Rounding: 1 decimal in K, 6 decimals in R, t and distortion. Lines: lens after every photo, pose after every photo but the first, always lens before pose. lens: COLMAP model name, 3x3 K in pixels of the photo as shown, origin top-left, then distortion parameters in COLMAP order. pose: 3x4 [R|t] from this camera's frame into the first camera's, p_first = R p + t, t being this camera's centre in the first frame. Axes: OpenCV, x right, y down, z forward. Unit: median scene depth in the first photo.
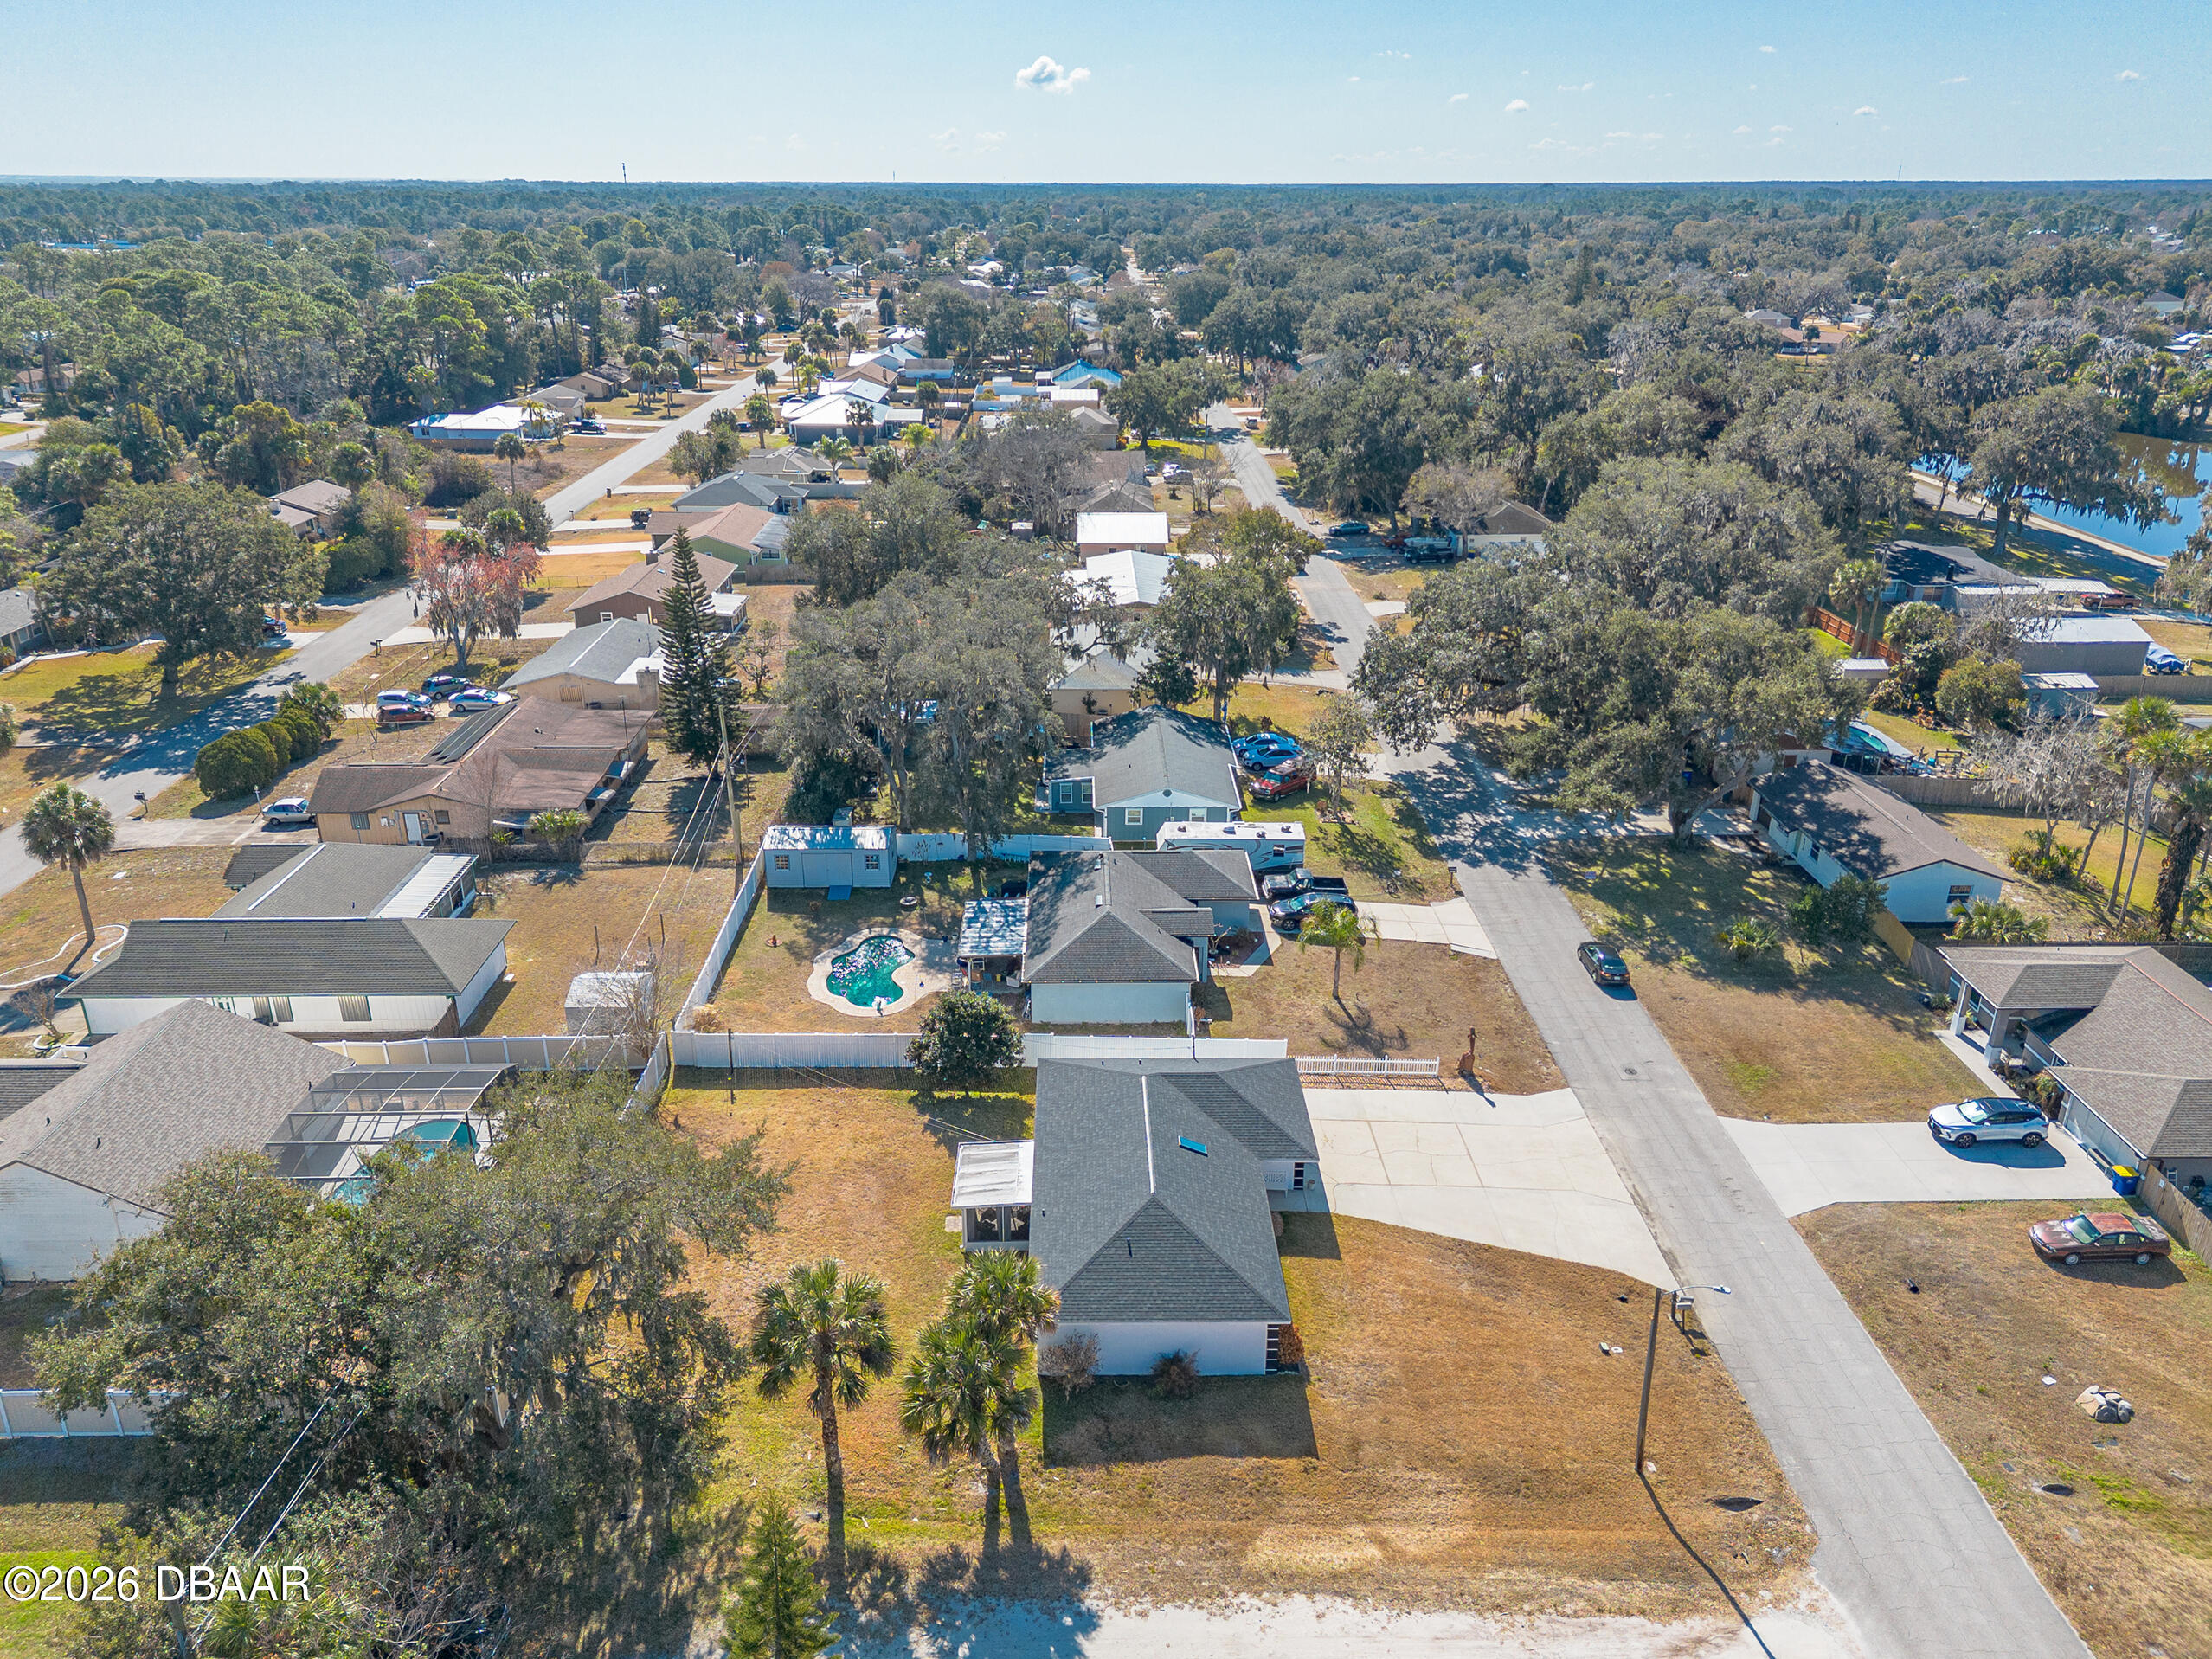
lens RADIAL K [[1568.1, 0, 1106.0], [0, 1568.1, 829.5], [0, 0, 1]] dist [0.104213, -0.121611]
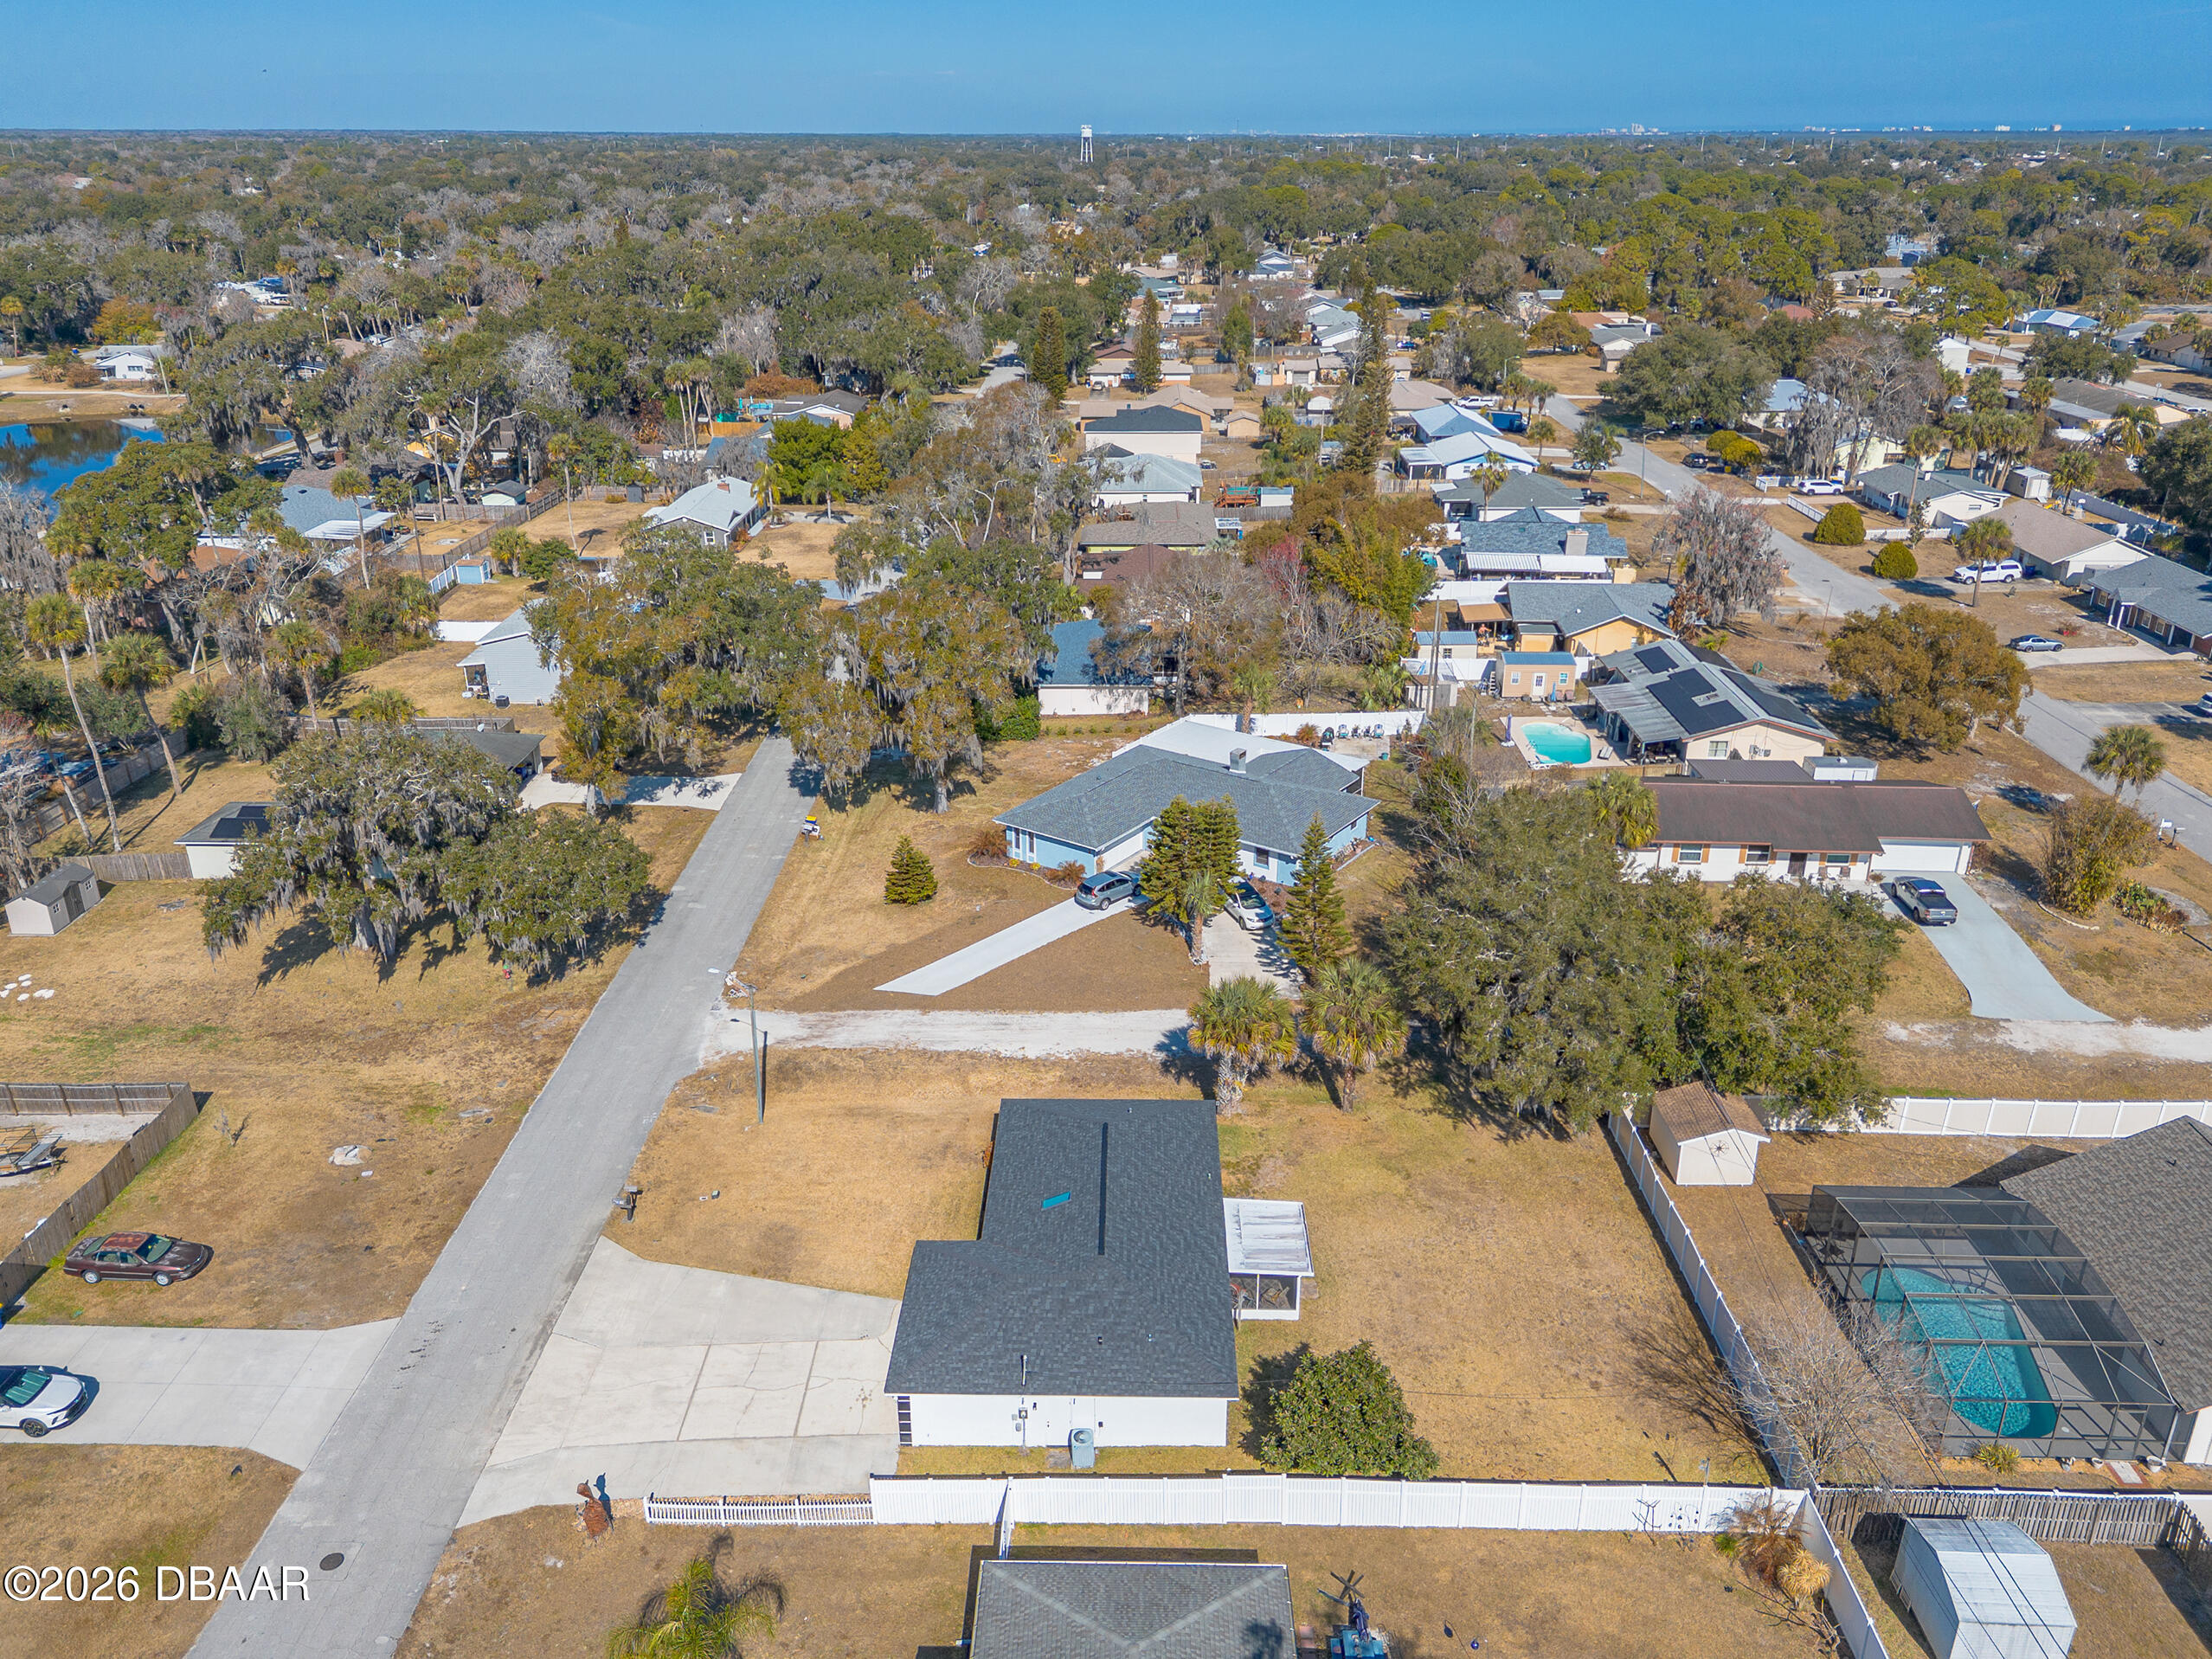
lens RADIAL K [[1613.5, 0, 1113.8], [0, 1613.5, 851.6], [0, 0, 1]] dist [0.105418, -0.121685]
pose [[-0.999445, -0.019176, 0.027233, -0.000970], [0.006370, 0.692480, 0.721409, -0.527499], [-0.032692, 0.721182, -0.691974, 1.239021]]
